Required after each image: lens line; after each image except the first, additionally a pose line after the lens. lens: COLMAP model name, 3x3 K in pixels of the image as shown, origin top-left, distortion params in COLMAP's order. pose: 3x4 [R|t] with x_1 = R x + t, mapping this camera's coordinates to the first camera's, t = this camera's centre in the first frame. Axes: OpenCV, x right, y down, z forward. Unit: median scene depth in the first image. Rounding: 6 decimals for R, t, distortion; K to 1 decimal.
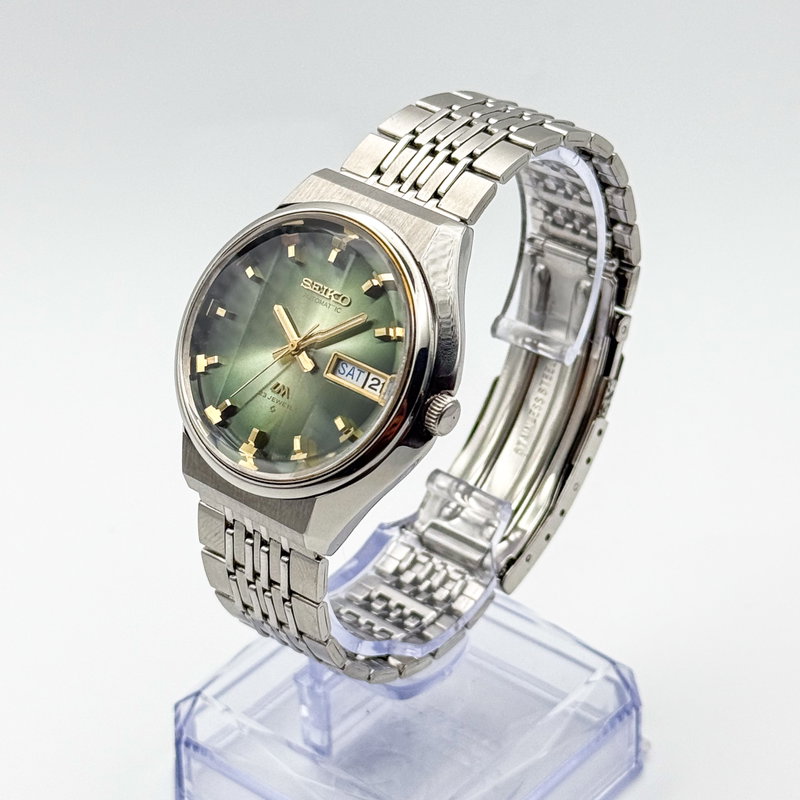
lens RADIAL K [[2239.1, 0, 400.0], [0, 2239.1, 400.0], [0, 0, 1]] dist [0.100666, 2.170325]
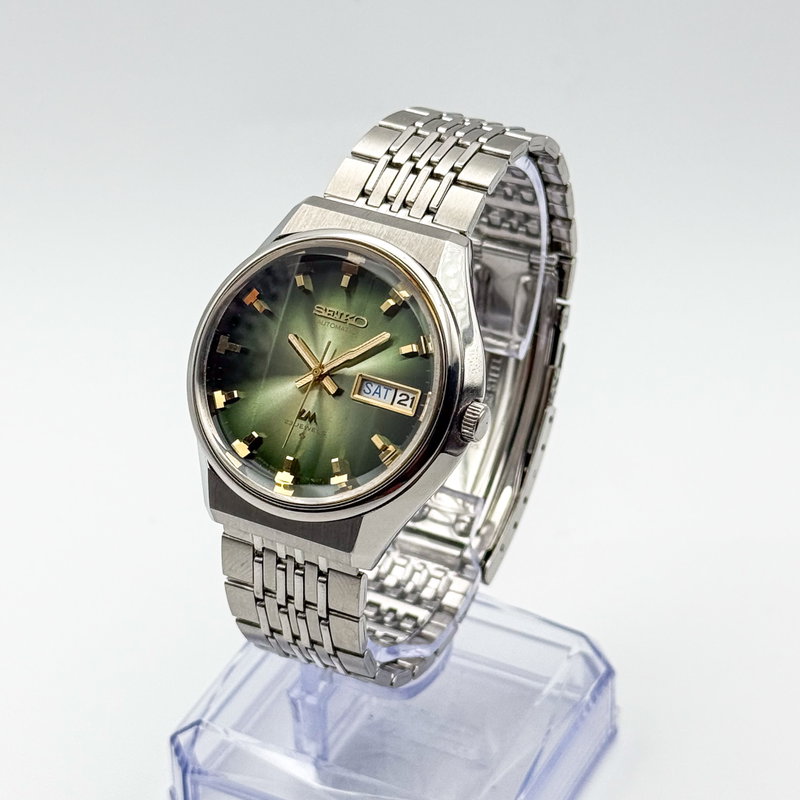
lens RADIAL K [[2239.1, 0, 400.0], [0, 2239.1, 400.0], [0, 0, 1]] dist [0.100666, 2.170325]
pose [[0.976966, -0.117013, 0.178450, -0.186252], [0.115500, 0.993128, 0.018879, -0.025190], [-0.179433, 0.002167, 0.983768, -0.014664]]
